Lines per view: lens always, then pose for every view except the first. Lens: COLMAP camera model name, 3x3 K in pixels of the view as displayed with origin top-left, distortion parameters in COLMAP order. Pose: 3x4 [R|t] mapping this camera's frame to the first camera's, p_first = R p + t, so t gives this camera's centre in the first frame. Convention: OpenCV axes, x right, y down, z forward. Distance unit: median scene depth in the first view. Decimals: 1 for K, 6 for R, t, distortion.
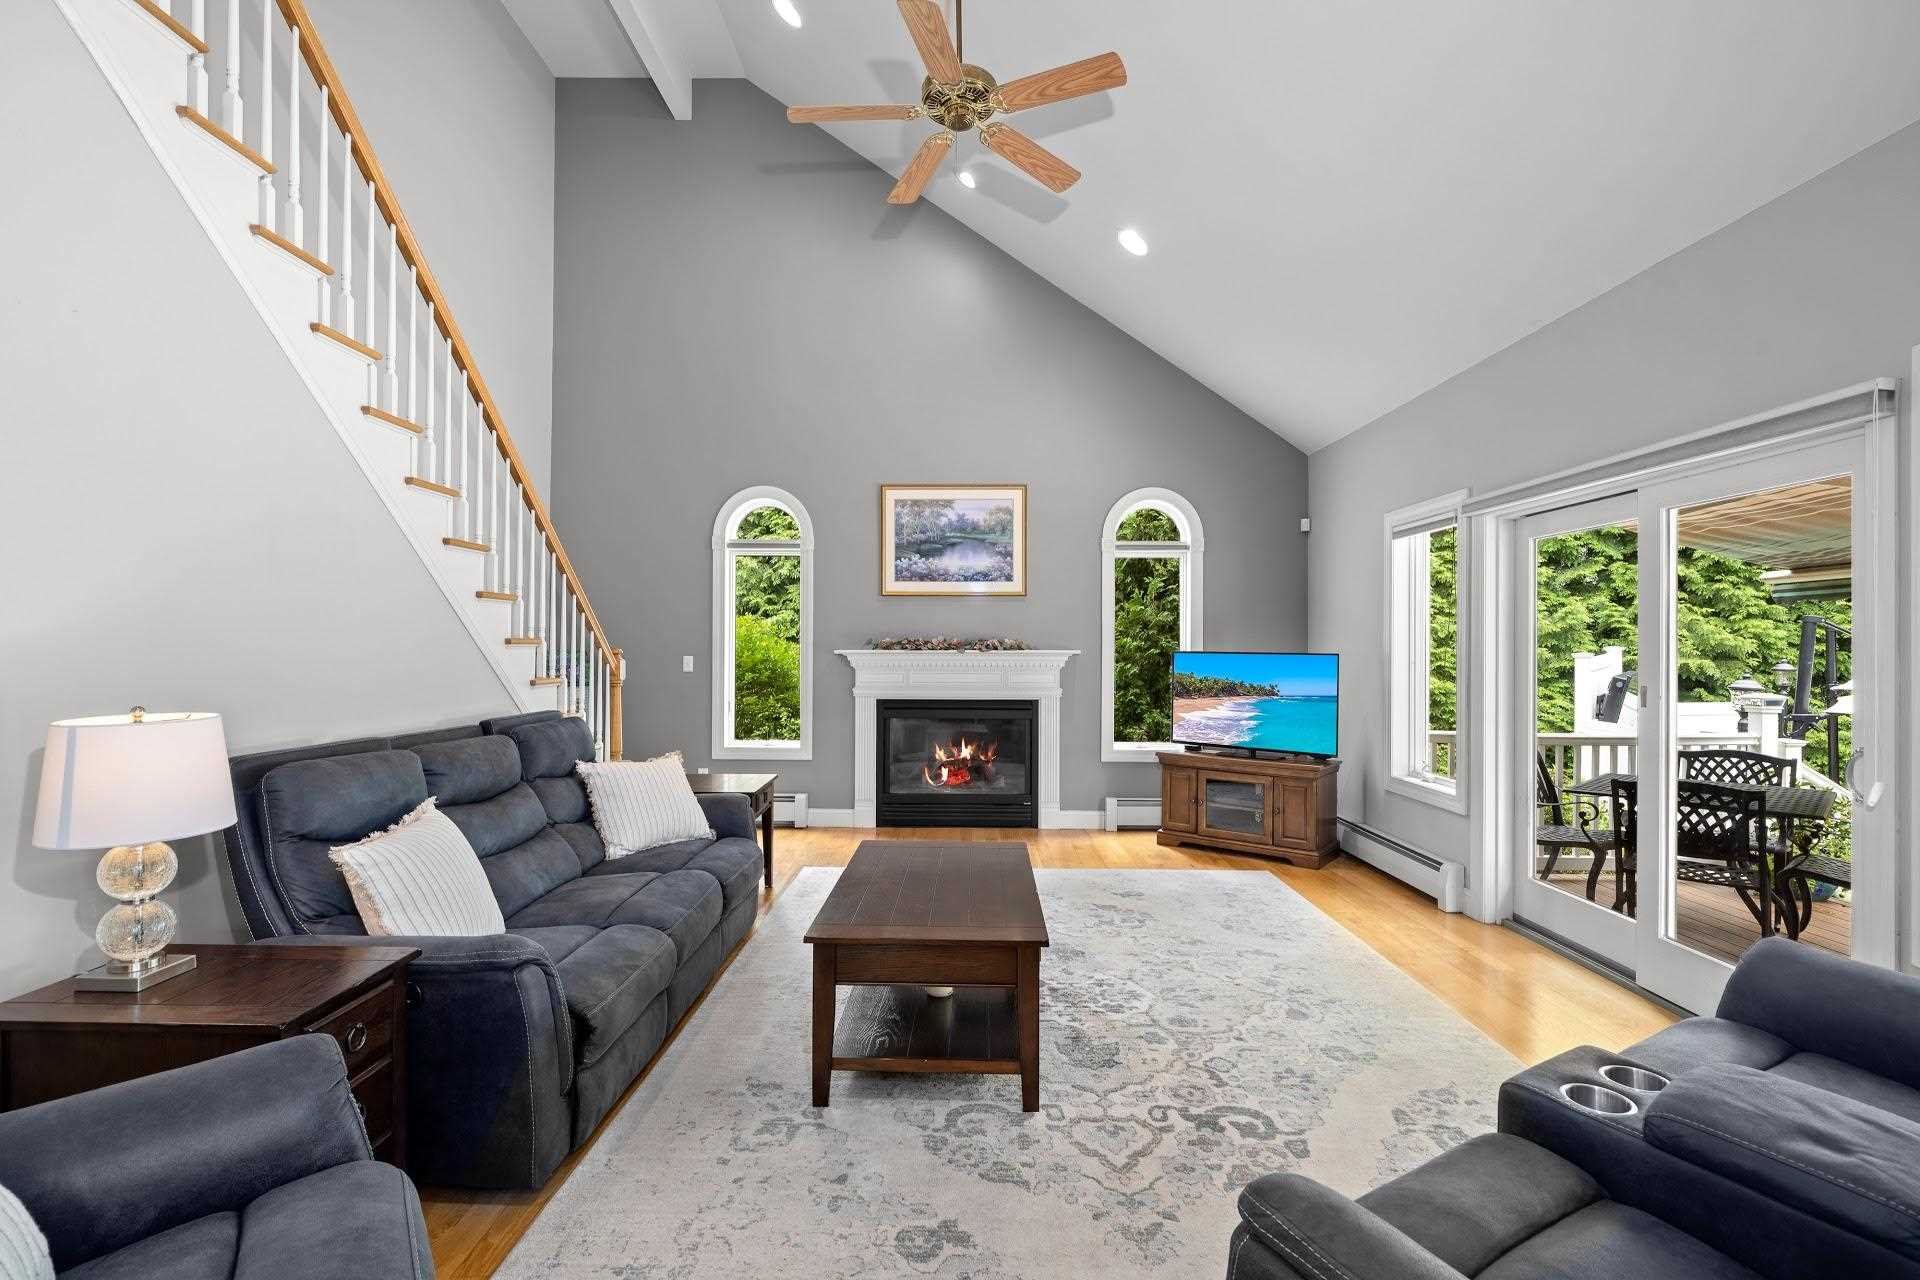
lens RADIAL K [[845.3, 0, 951.0], [0, 845.3, 650.0], [0, 0, 1]] dist [0.002235, -0.000222]
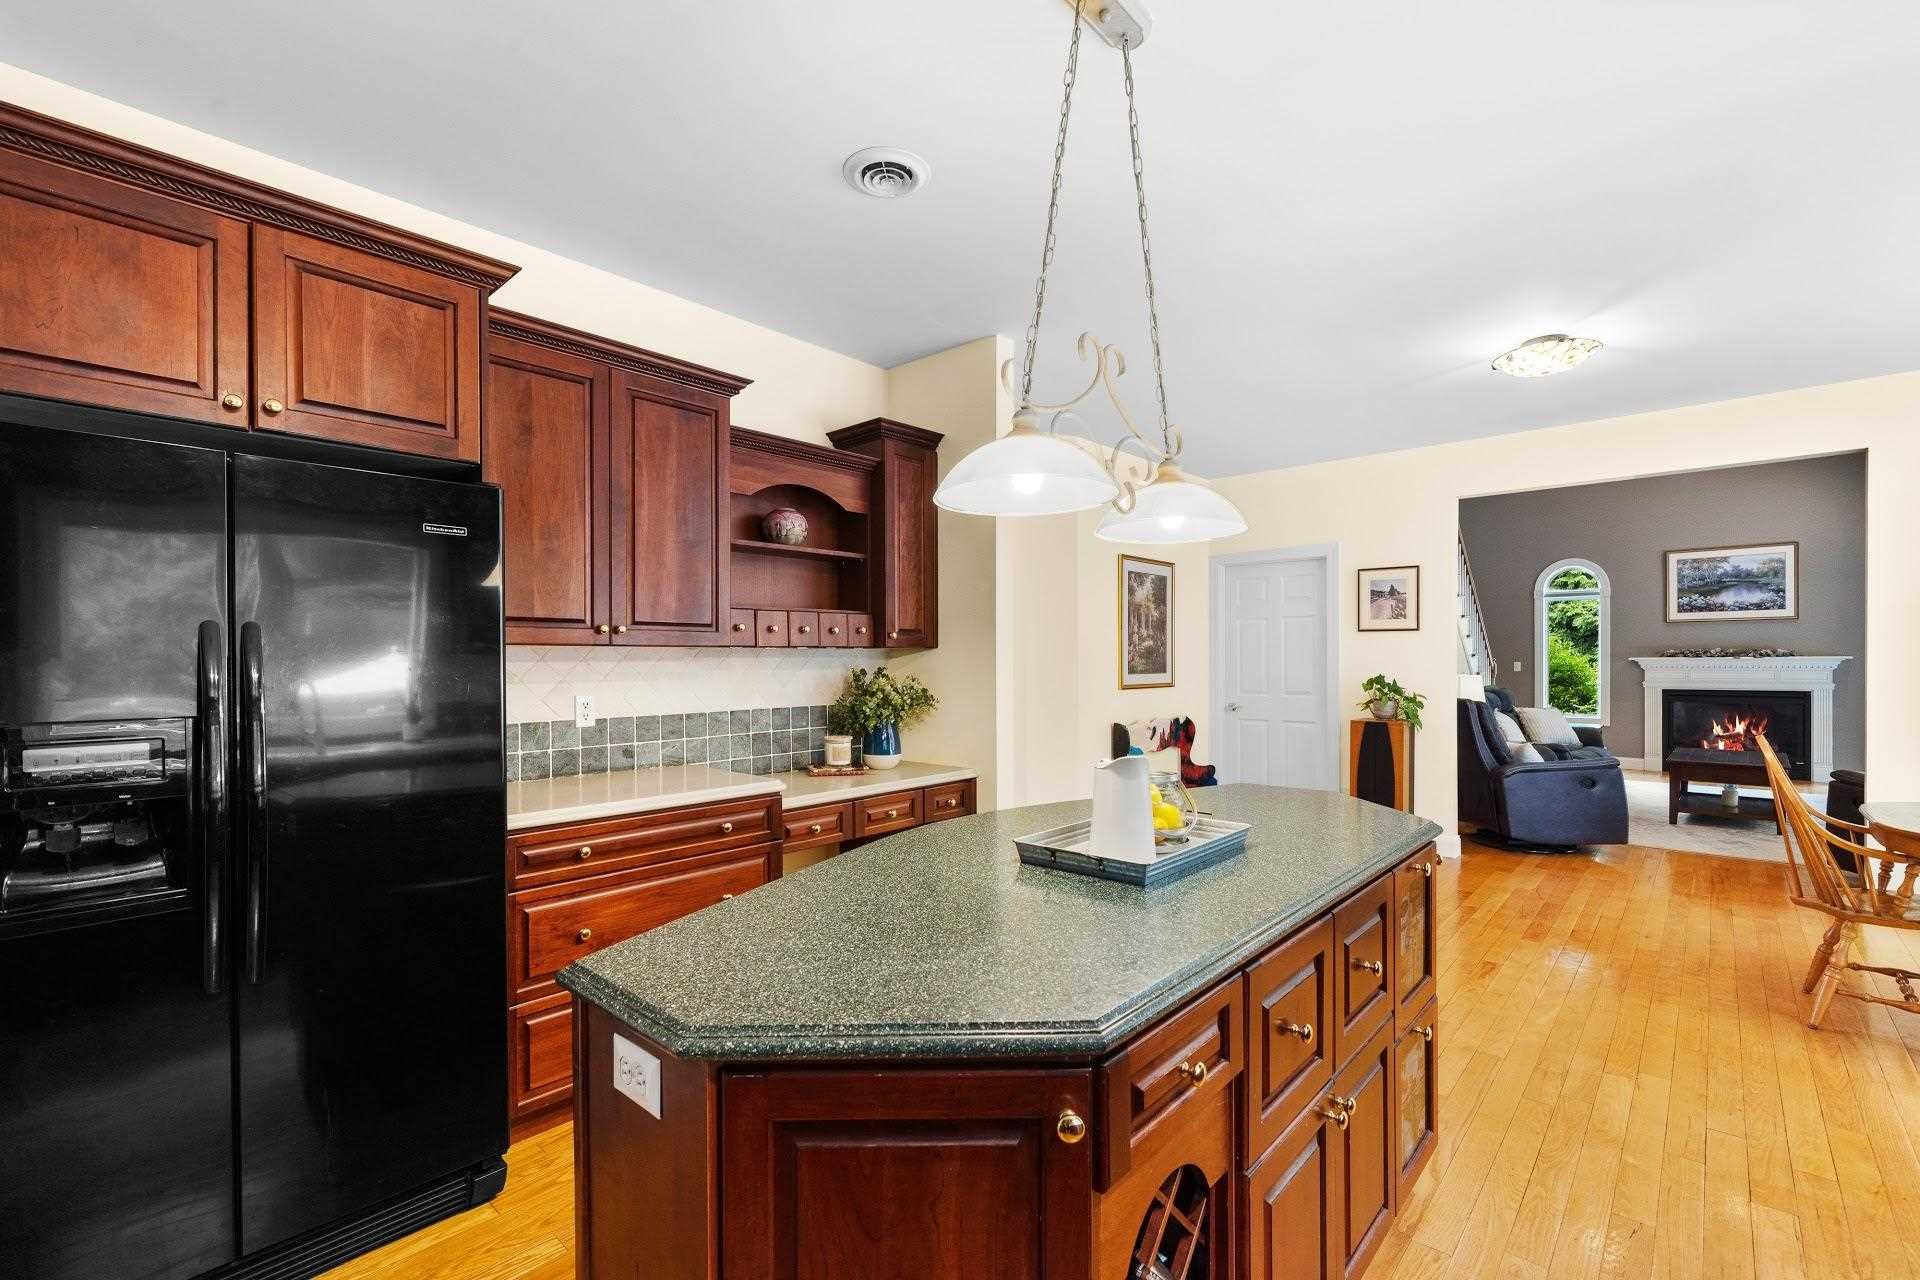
lens RADIAL K [[845.3, 0, 946.3], [0, 845.3, 668.1], [0, 0, 1]] dist [0.002235, -0.000222]
pose [[0.746620, -0.001387, -0.665250, -0.034801], [0.007884, 0.999946, 0.006763, -0.001335], [0.665204, -0.010294, 0.746590, -1.039874]]
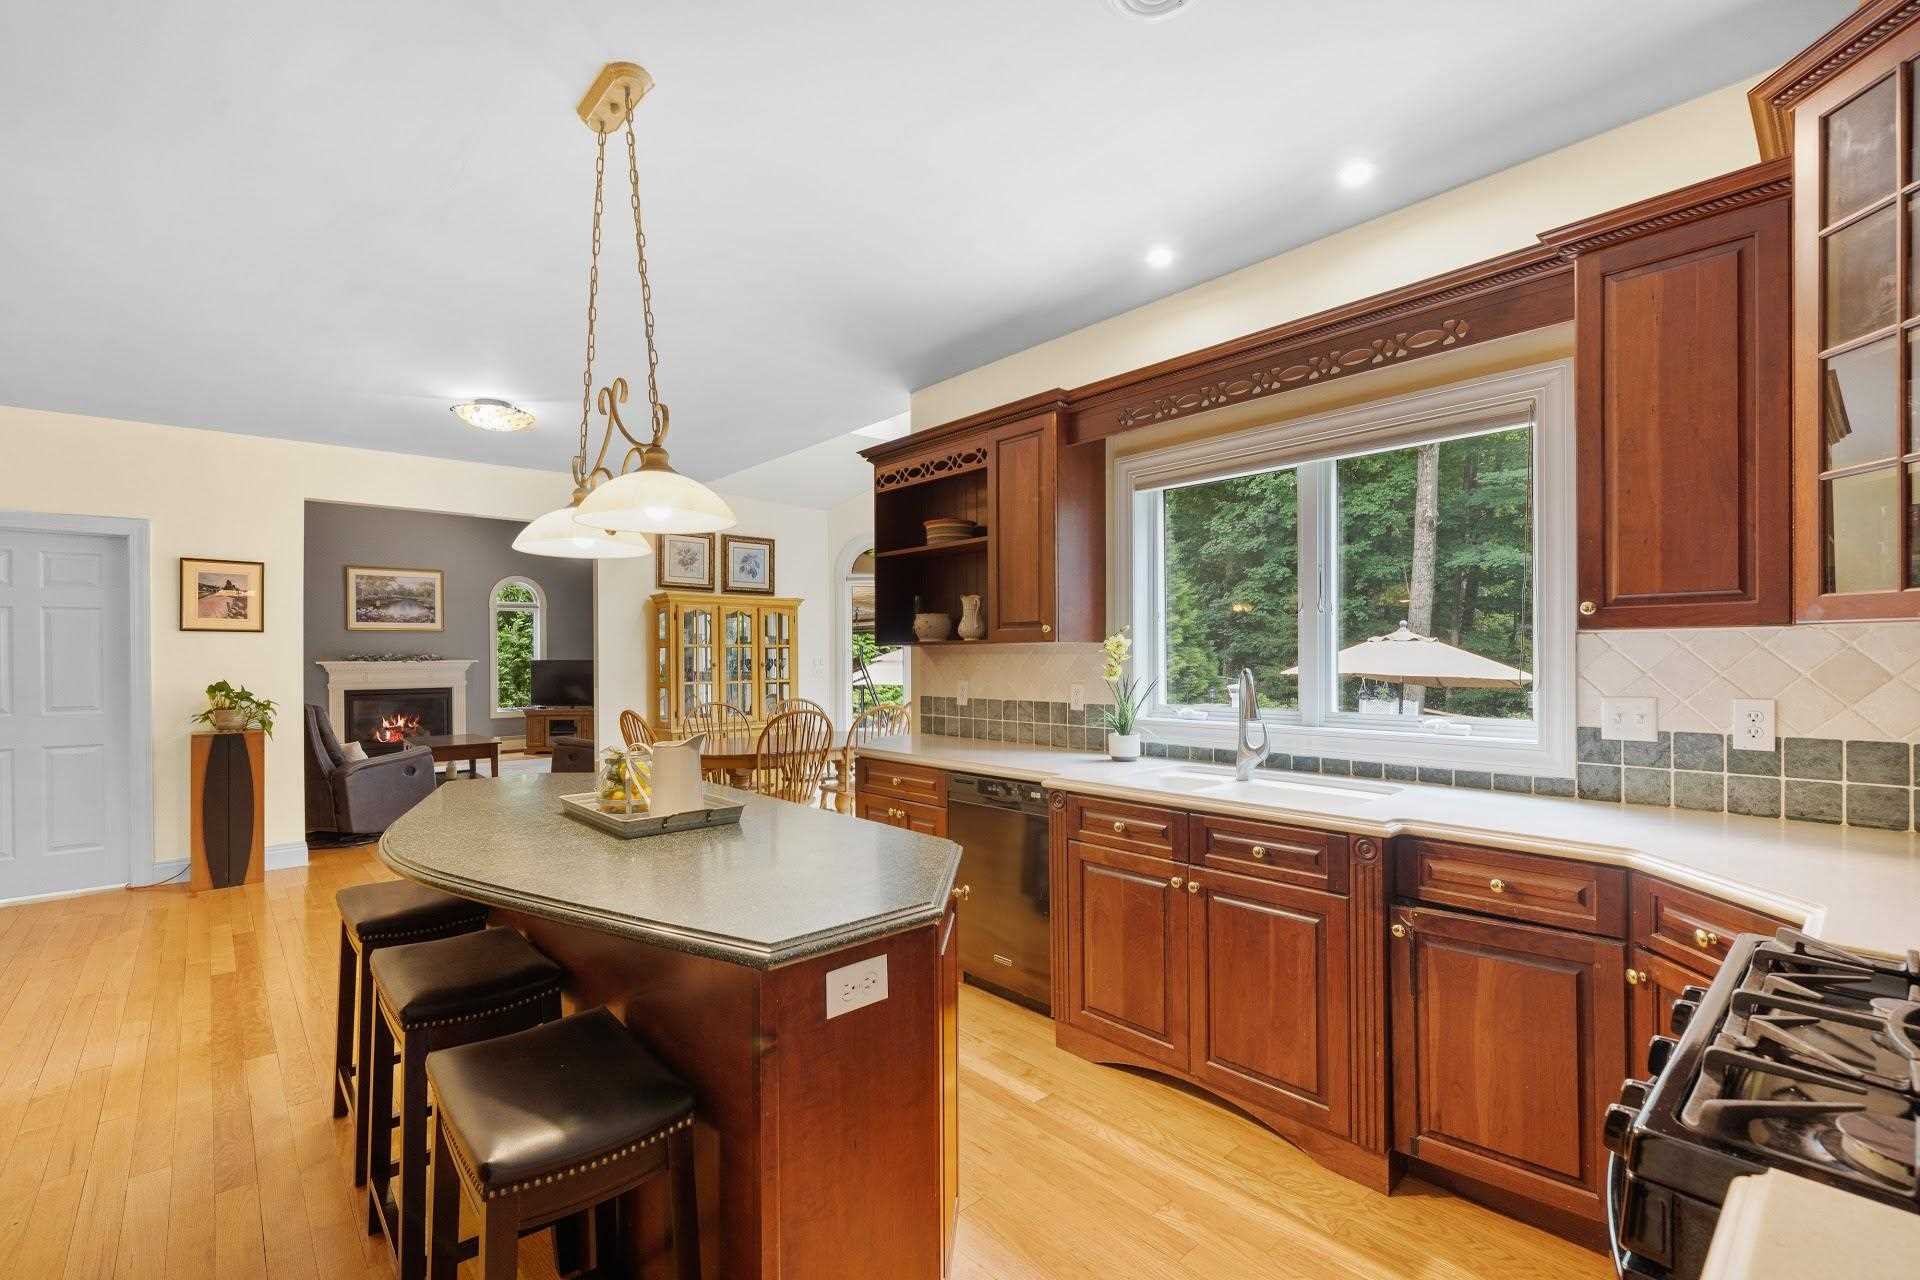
lens RADIAL K [[845.3, 0, 972.2], [0, 845.3, 655.7], [0, 0, 1]] dist [0.002235, -0.000222]
pose [[0.729971, -0.010164, 0.683403, -0.331275], [0.011357, 0.999932, 0.002740, -0.002095], [-0.683384, 0.005761, 0.730036, -1.133961]]
